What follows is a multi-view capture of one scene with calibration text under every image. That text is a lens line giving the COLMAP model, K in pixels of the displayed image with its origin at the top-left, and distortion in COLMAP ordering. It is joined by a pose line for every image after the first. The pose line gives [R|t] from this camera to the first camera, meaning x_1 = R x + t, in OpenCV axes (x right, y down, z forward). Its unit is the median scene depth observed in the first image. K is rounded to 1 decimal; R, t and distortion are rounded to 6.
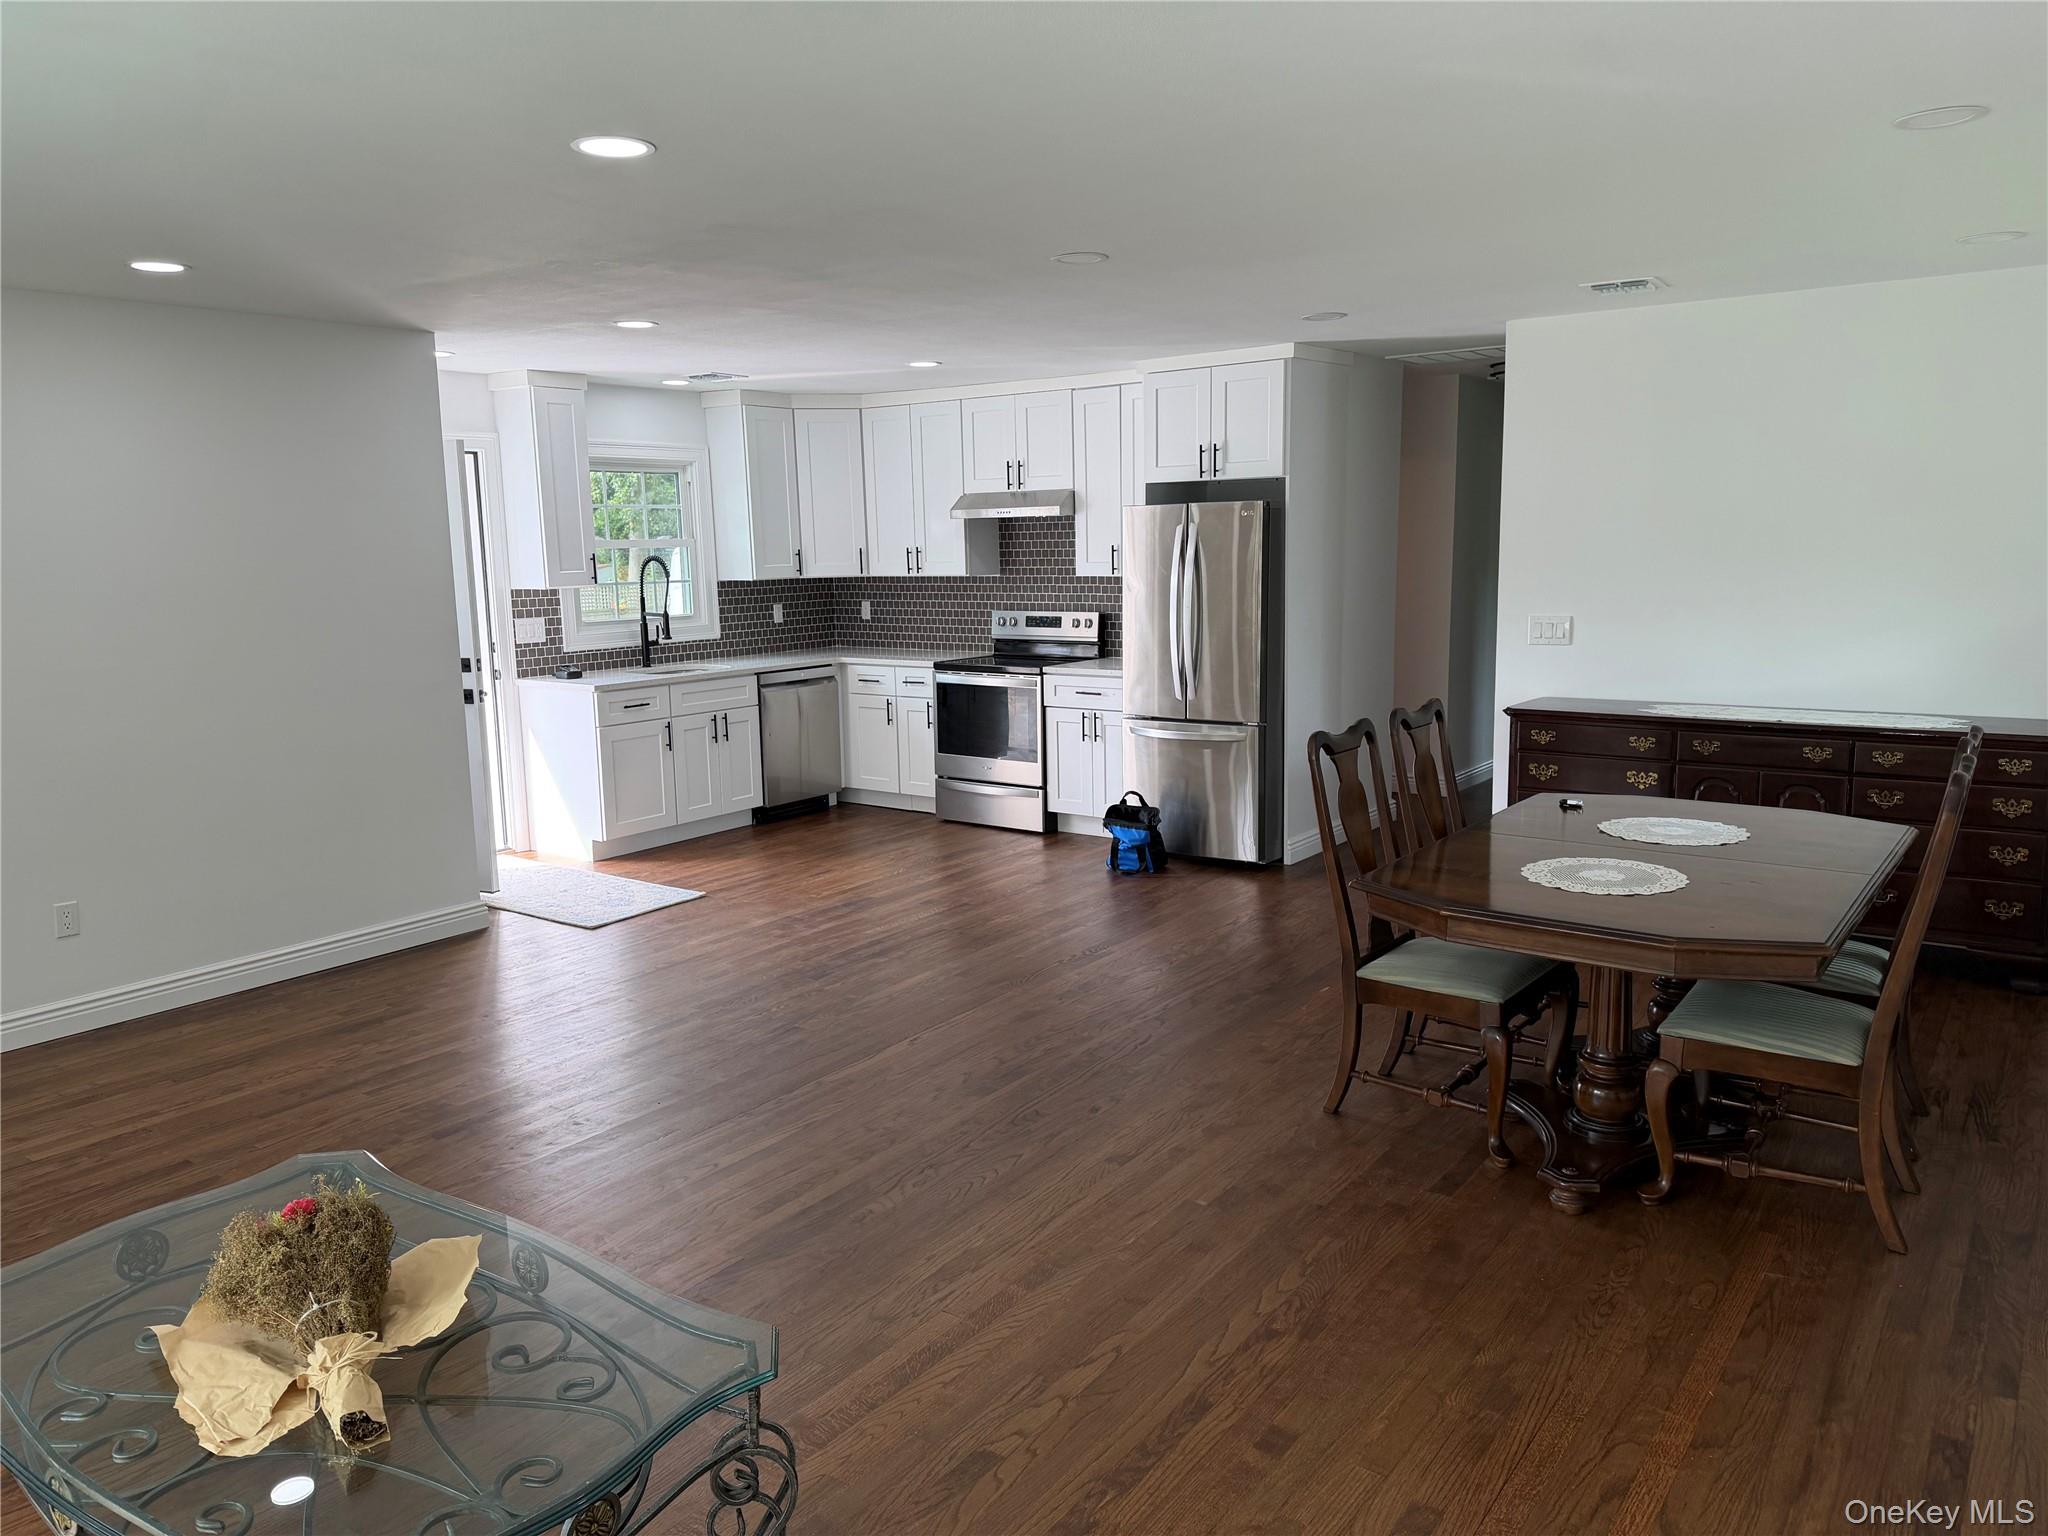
lens RADIAL K [[1430.8, 0, 1025.9], [0, 1430.8, 762.9], [0, 0, 1]] dist [0.028638, -0.014649]
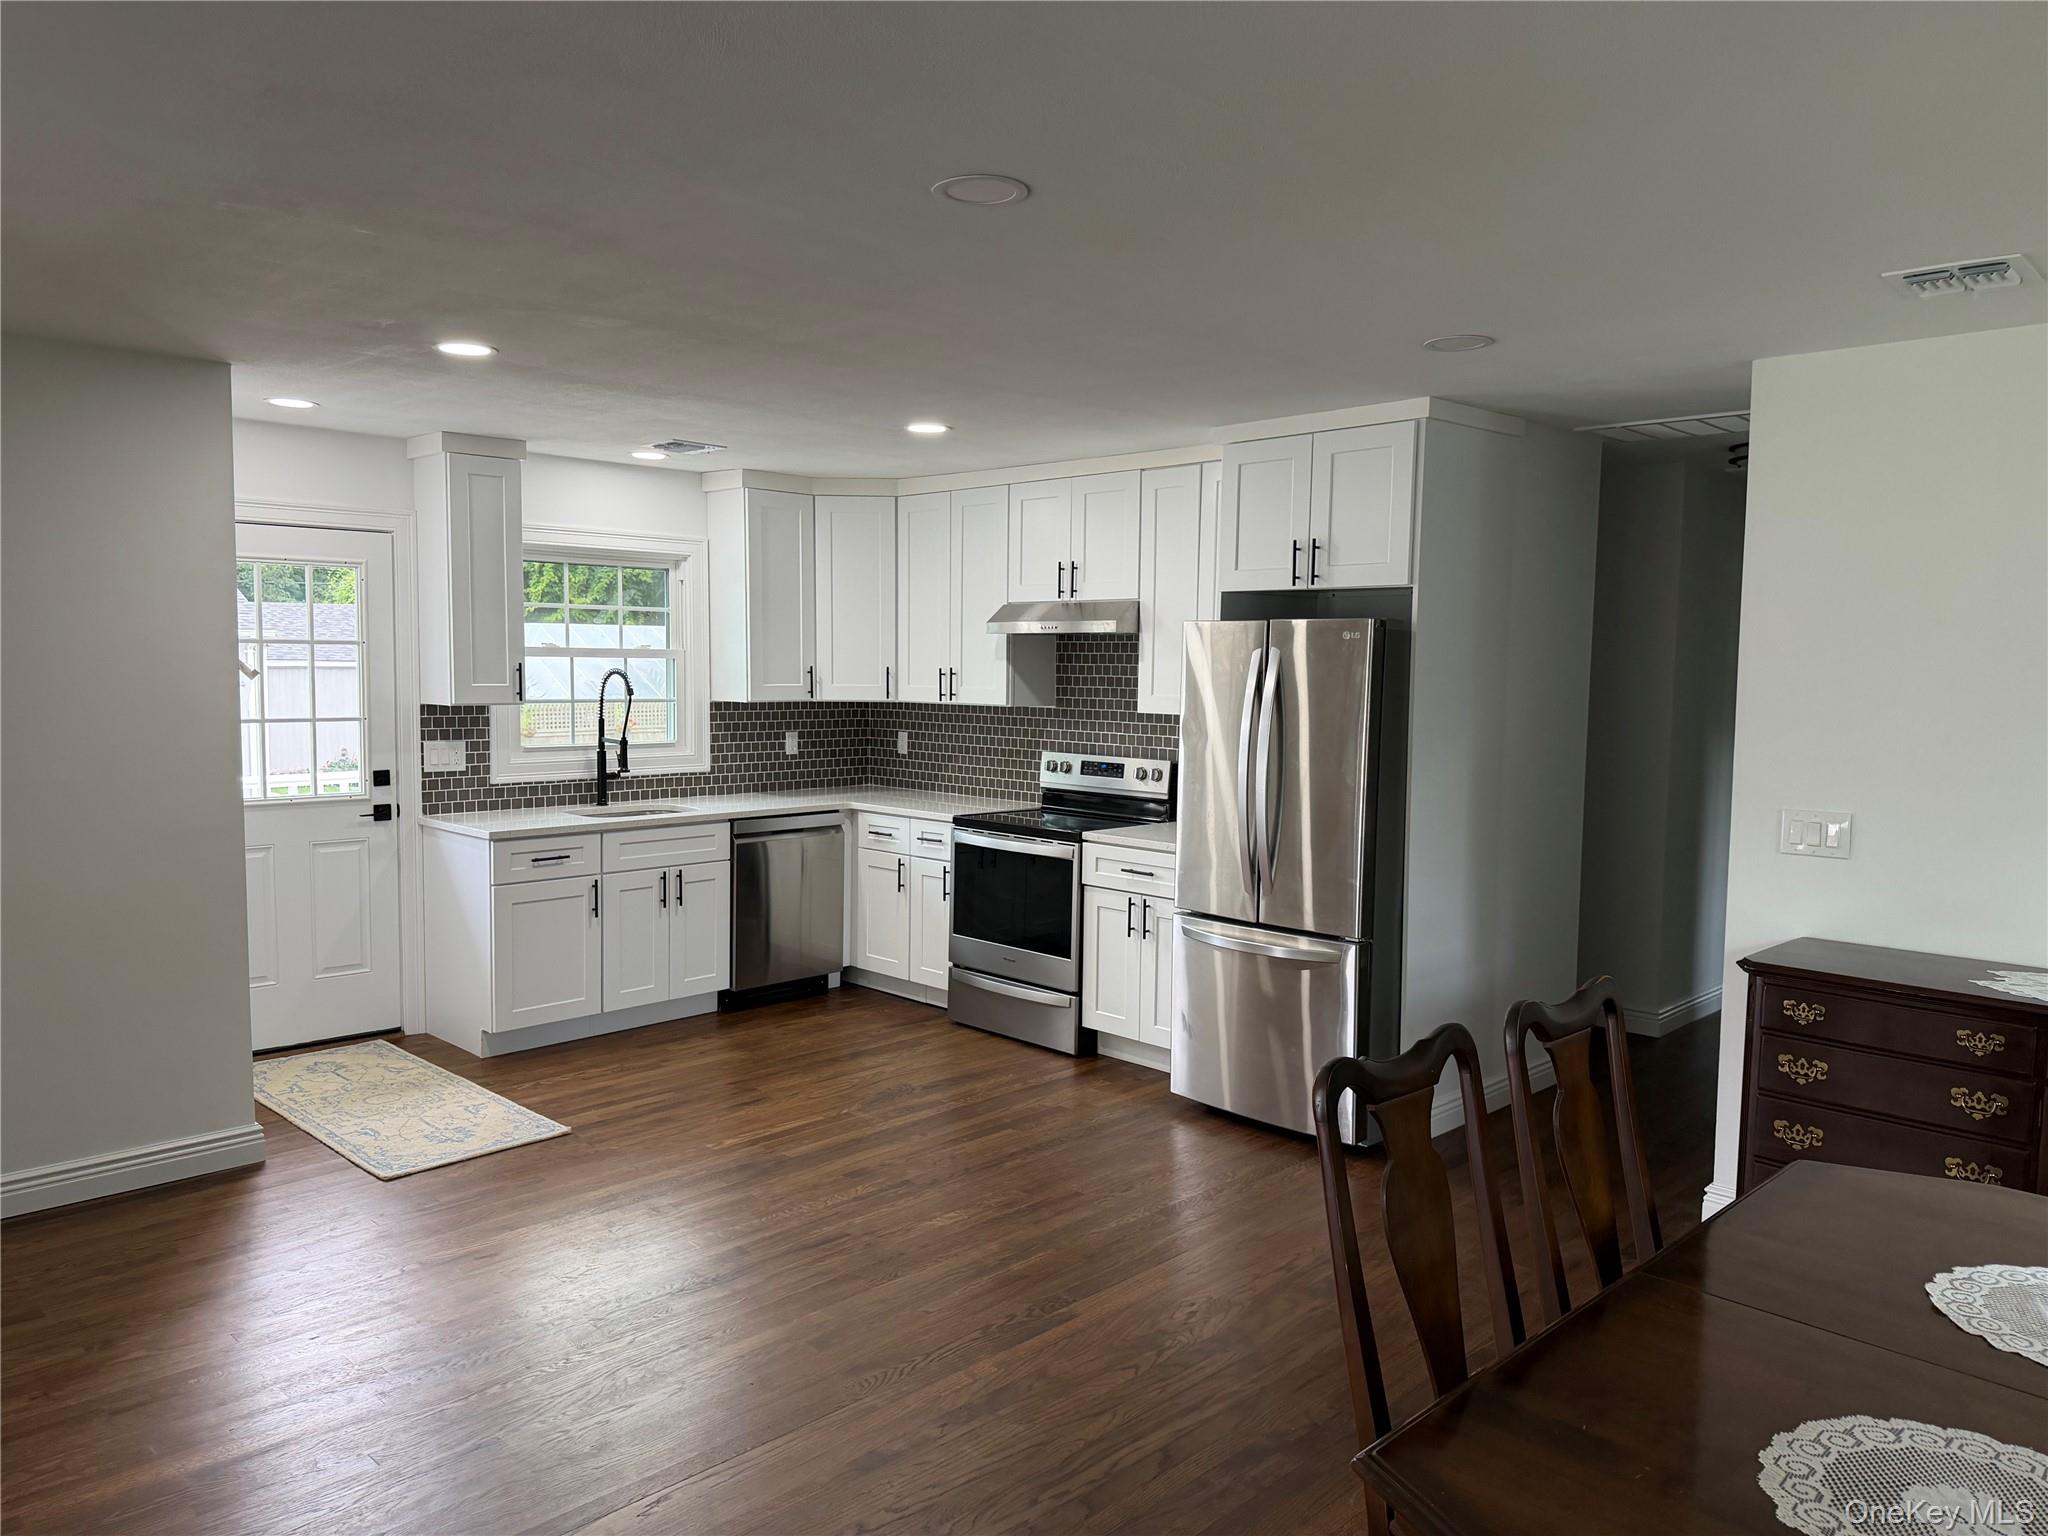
lens RADIAL K [[1430.8, 0, 1020.7], [0, 1430.8, 775.1], [0, 0, 1]] dist [0.028638, -0.014649]
pose [[0.988607, 0.043641, -0.144051, 0.082646], [-0.054054, 0.996139, -0.069179, -0.041535], [0.140476, 0.076178, 0.987149, 0.244747]]
